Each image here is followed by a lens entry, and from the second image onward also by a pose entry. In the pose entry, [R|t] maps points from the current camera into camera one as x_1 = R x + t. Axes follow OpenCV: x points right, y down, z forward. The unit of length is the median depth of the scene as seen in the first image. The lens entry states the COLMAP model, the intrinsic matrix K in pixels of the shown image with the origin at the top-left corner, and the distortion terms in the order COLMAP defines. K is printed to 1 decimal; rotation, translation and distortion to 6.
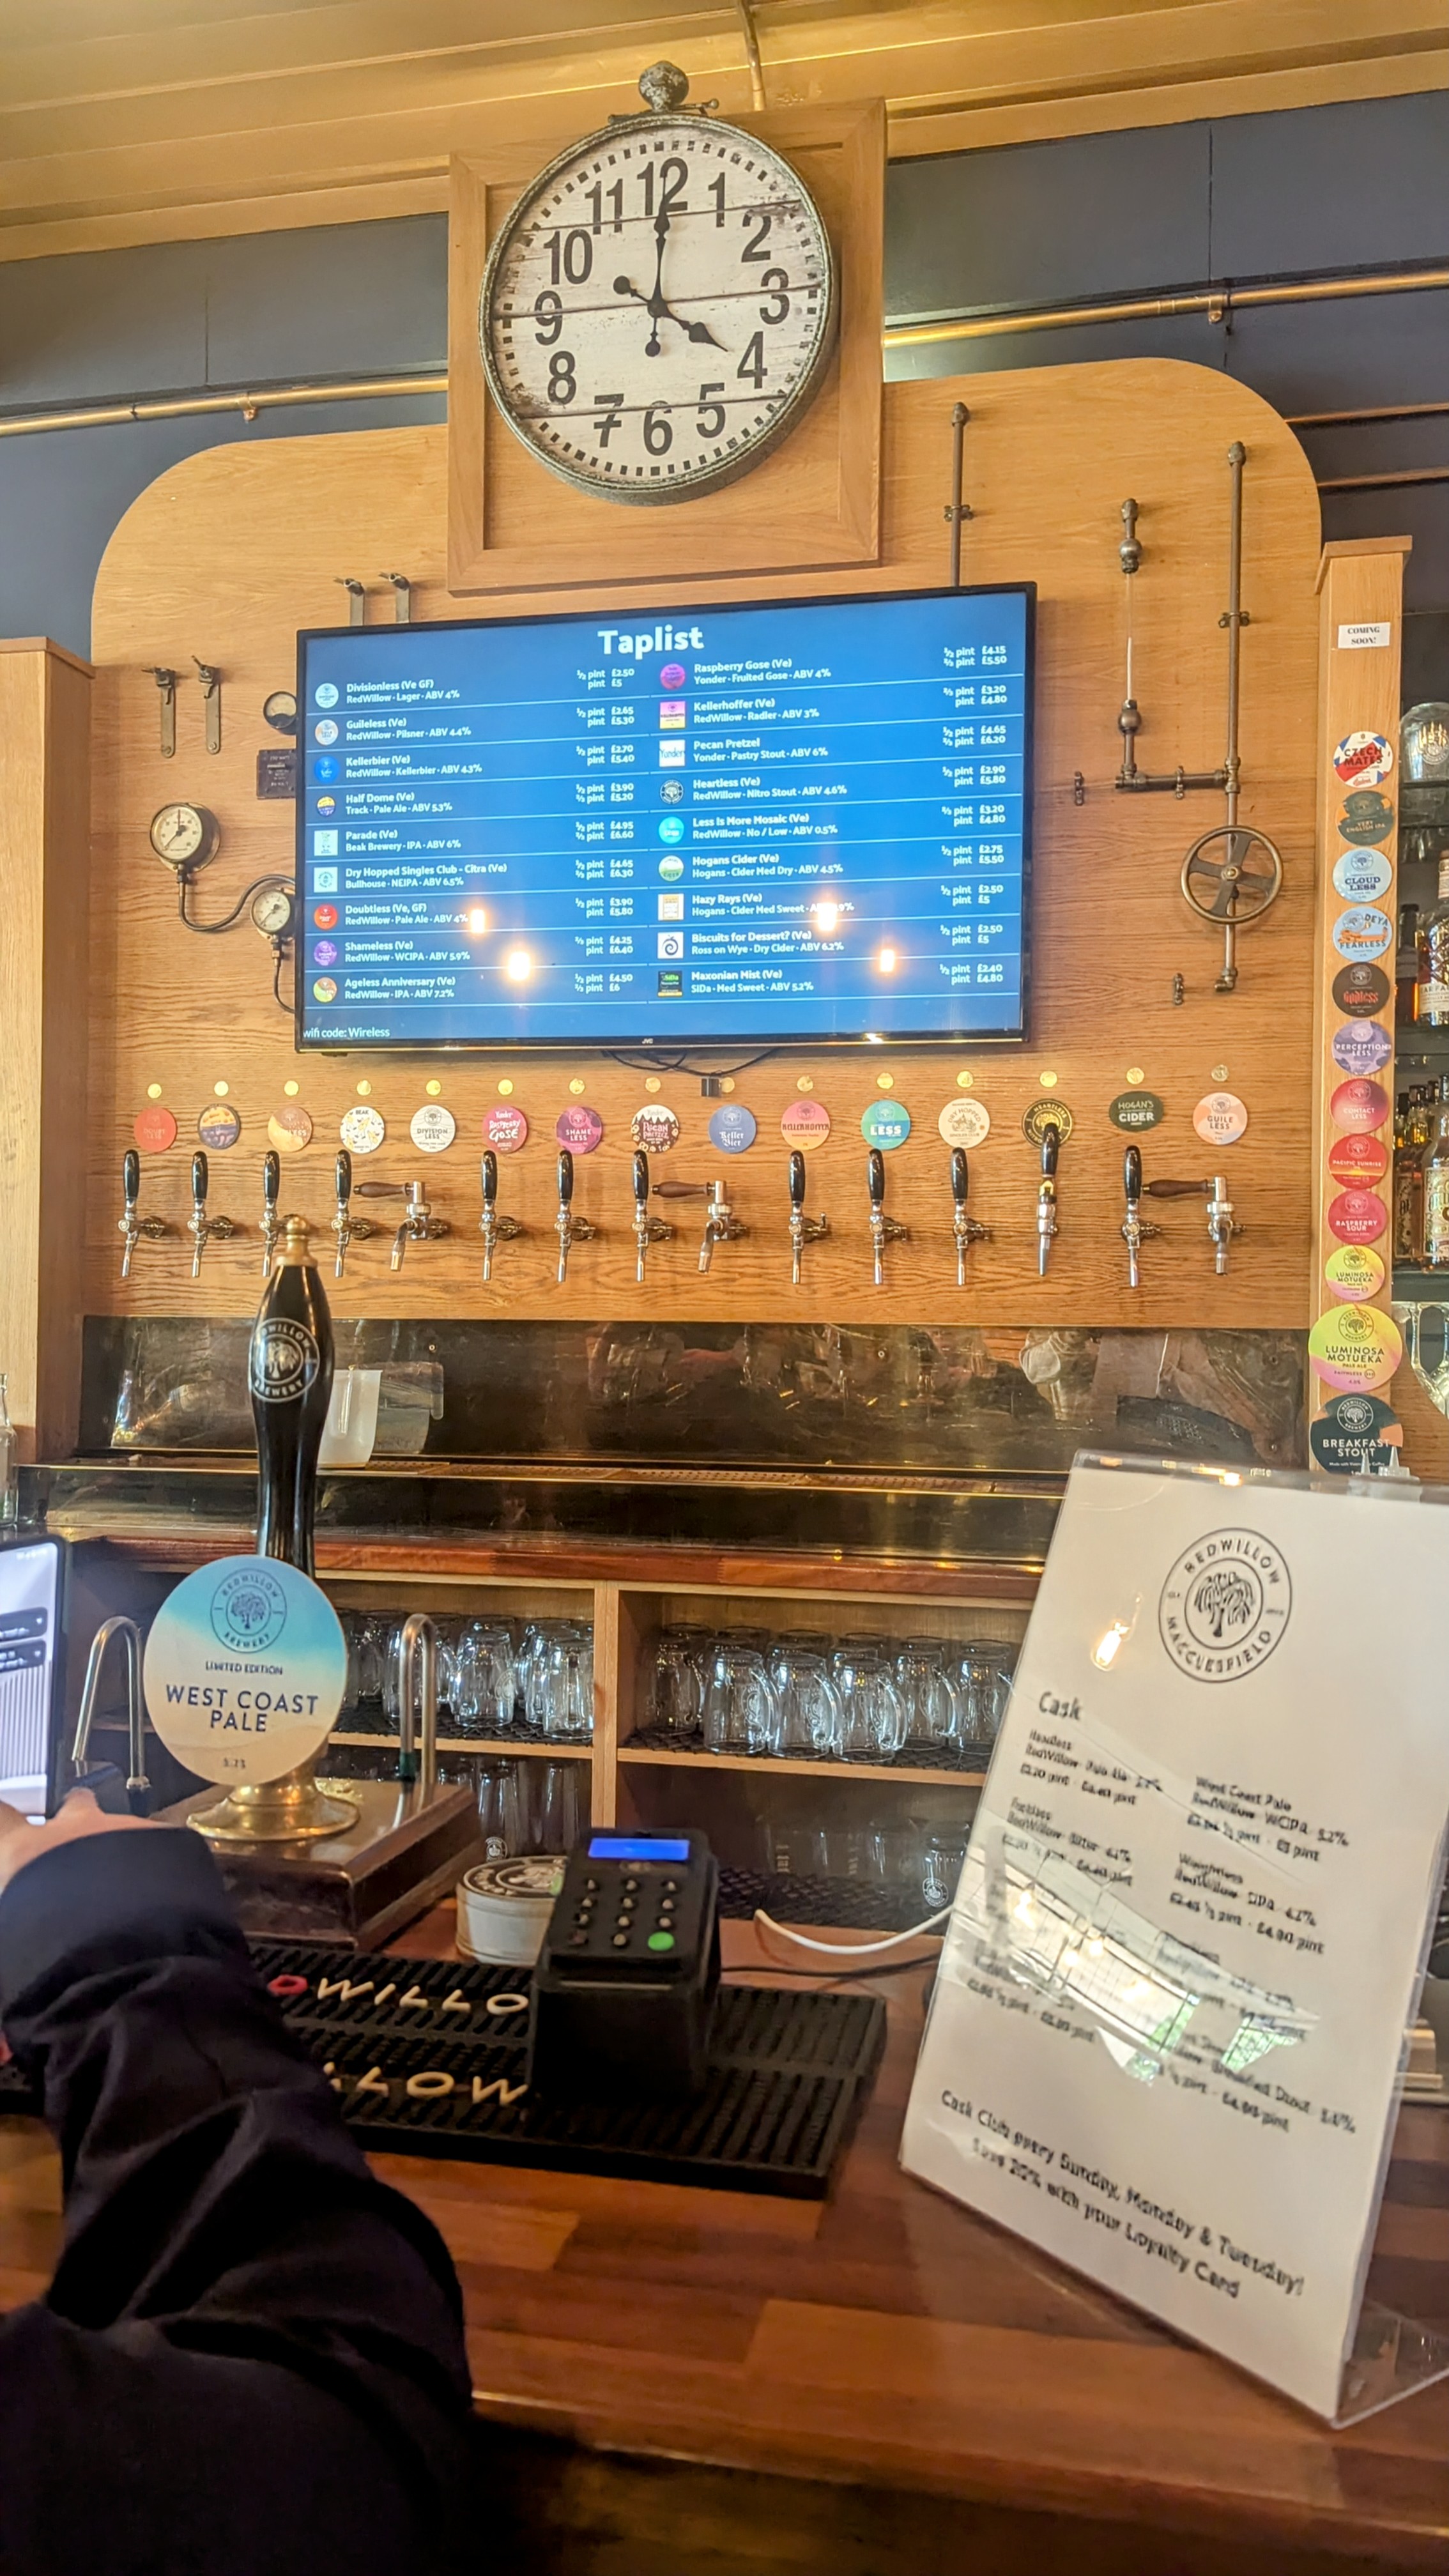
lens RADIAL K [[1847.0, 0, 724.5], [0, 1847.0, 1288.0], [0, 0, 1]] dist [0.059782, -0.054406]
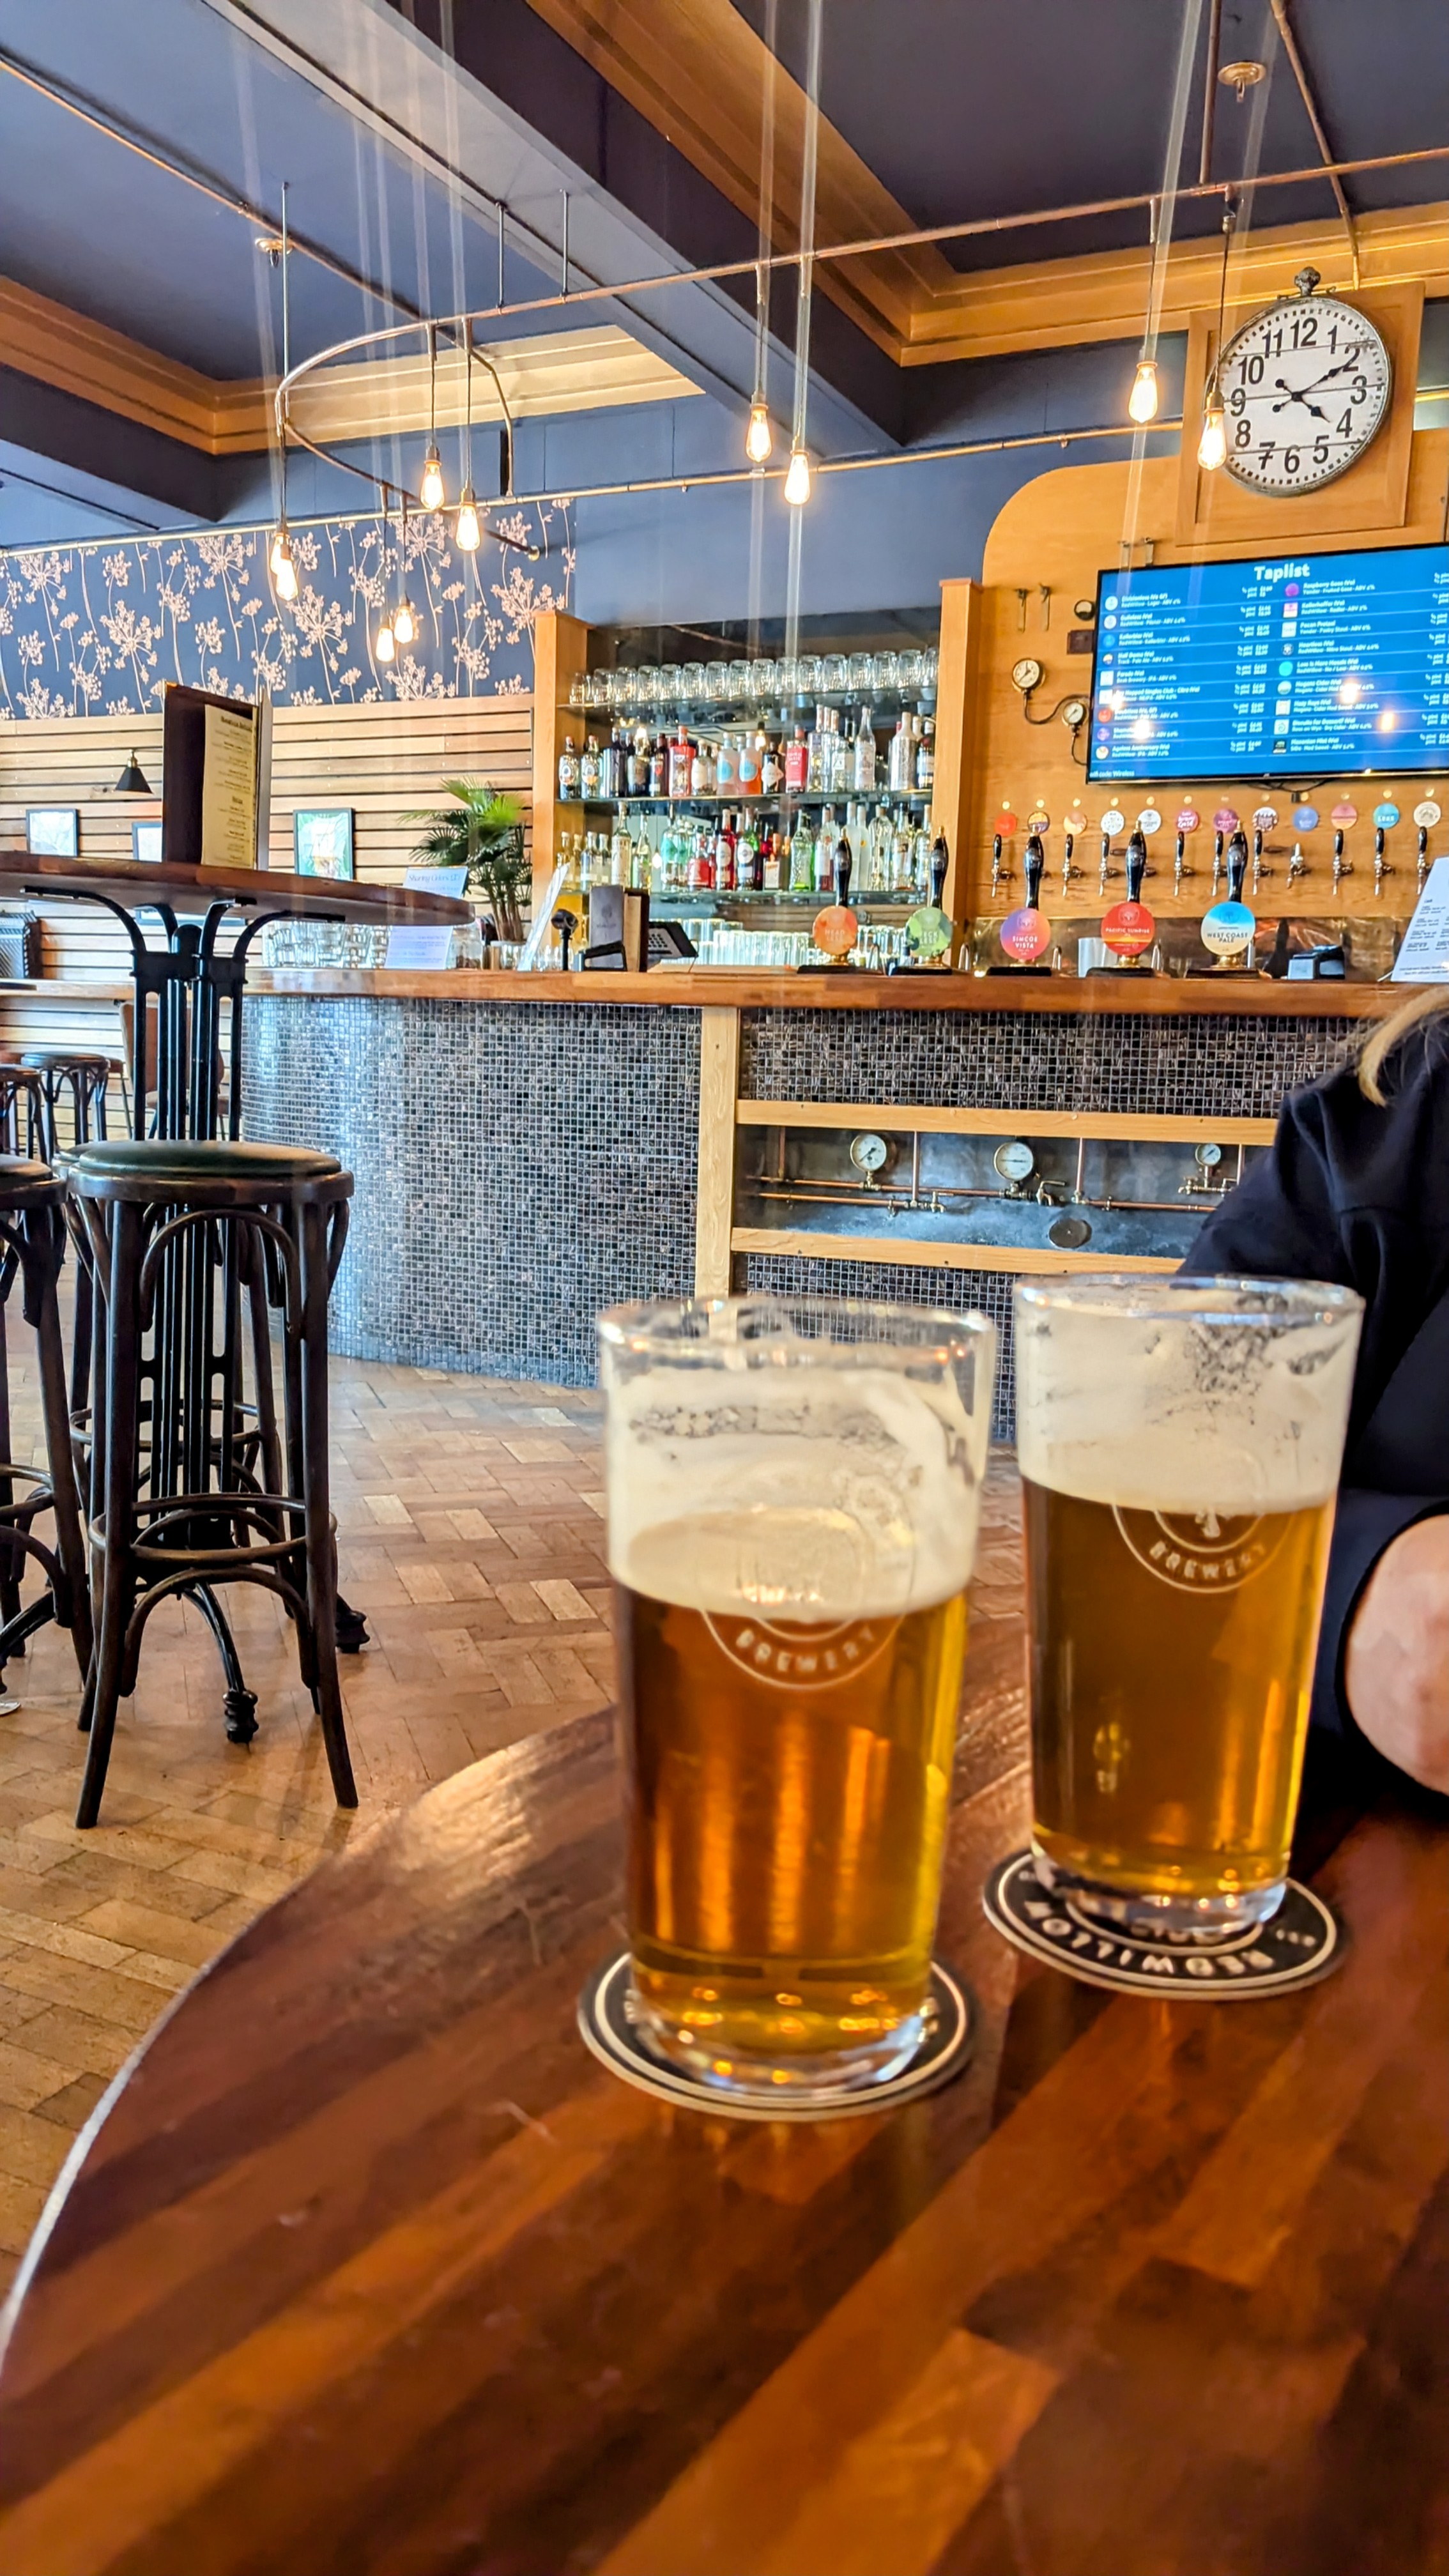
lens RADIAL K [[1847.0, 0, 724.5], [0, 1847.0, 1288.0], [0, 0, 1]] dist [0.059782, -0.054406]
pose [[0.969165, 0.054566, -0.240297, -0.095720], [-0.021566, 0.990215, 0.137874, 0.157027], [0.245469, -0.128441, 0.960858, -1.198051]]
